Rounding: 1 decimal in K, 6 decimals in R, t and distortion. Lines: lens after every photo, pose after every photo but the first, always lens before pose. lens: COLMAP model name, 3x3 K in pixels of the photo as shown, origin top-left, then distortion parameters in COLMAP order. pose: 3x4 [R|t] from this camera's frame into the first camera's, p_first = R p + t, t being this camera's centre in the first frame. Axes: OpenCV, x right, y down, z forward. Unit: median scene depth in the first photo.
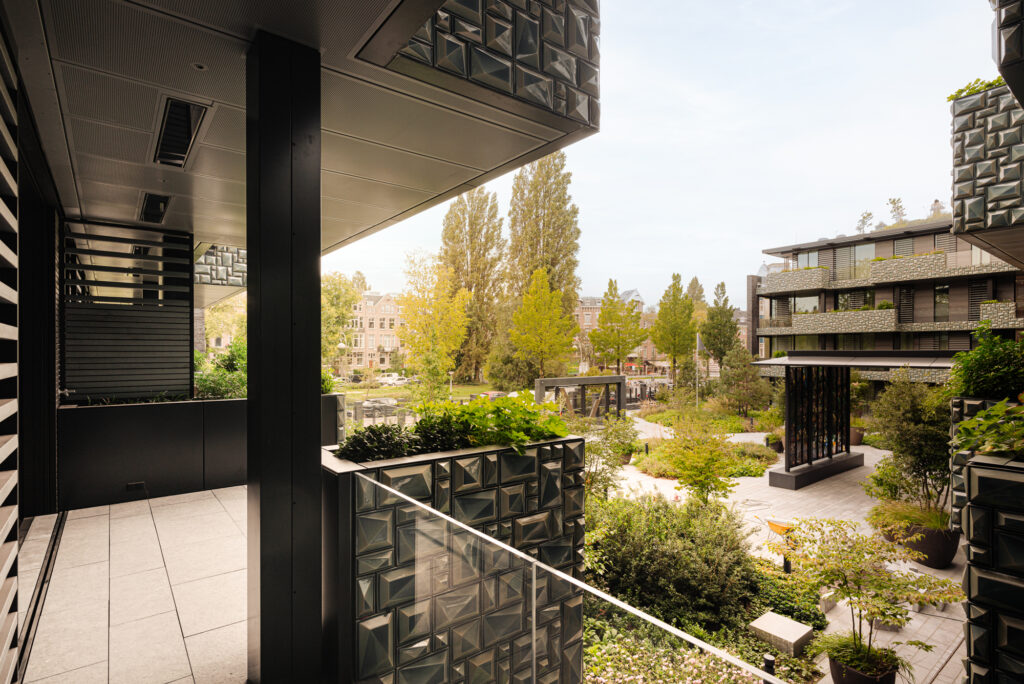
lens RADIAL K [[521.6, 0, 515.4], [0, 521.6, 347.9], [0, 0, 1]] dist [-0.000825, -0.004369]
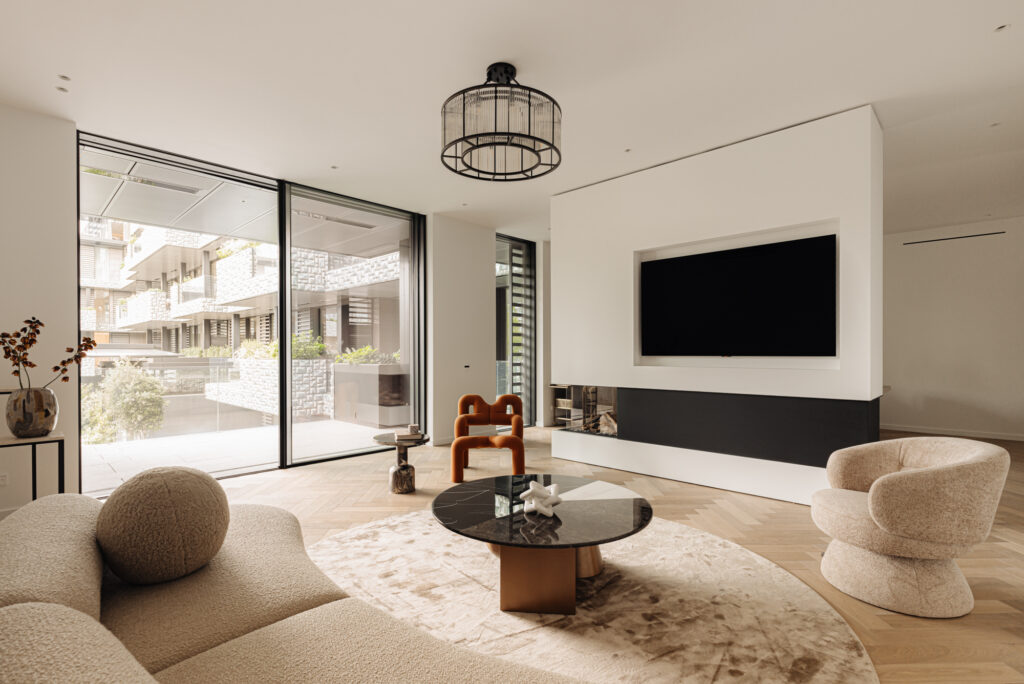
lens RADIAL K [[470.7, 0, 511.3], [0, 470.7, 349.2], [0, 0, 1]] dist [-0.000351, -0.000057]
pose [[-0.148044, 0.004899, 0.988969, -0.209861], [-0.002313, 0.999983, -0.005299, 0.008660], [-0.988978, -0.003072, -0.148030, 0.050231]]
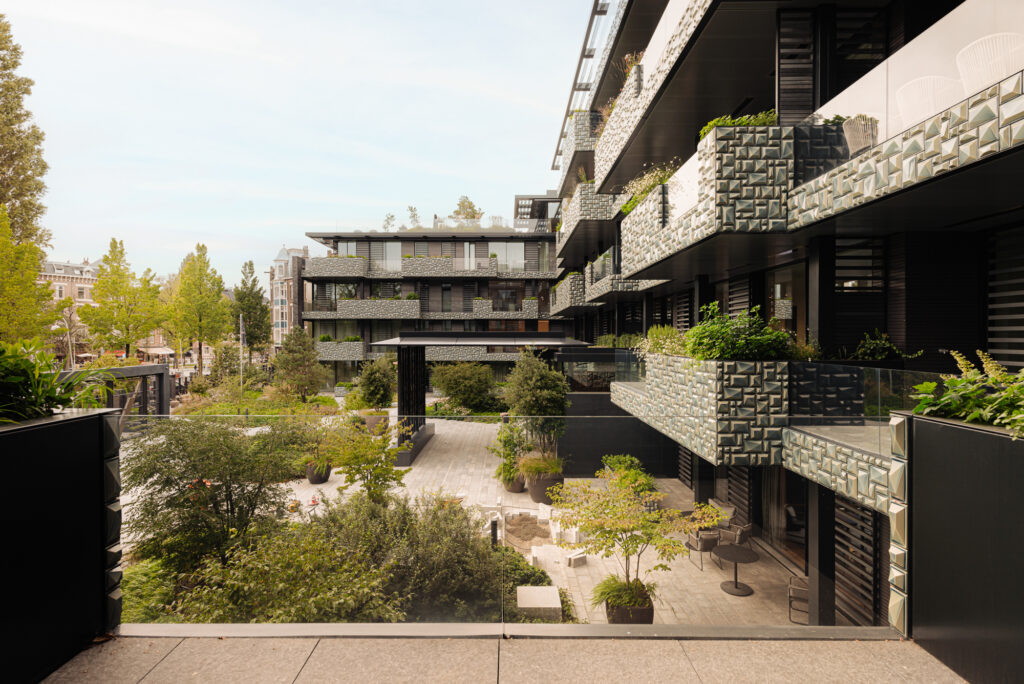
lens RADIAL K [[521.6, 0, 509.8], [0, 521.6, 340.5], [0, 0, 1]] dist [-0.000825, -0.004369]
pose [[0.613507, -0.000926, 0.789689, -0.072787], [-0.008297, 0.999937, 0.007618, 0.006185], [-0.789646, -0.011226, 0.613460, 0.094526]]
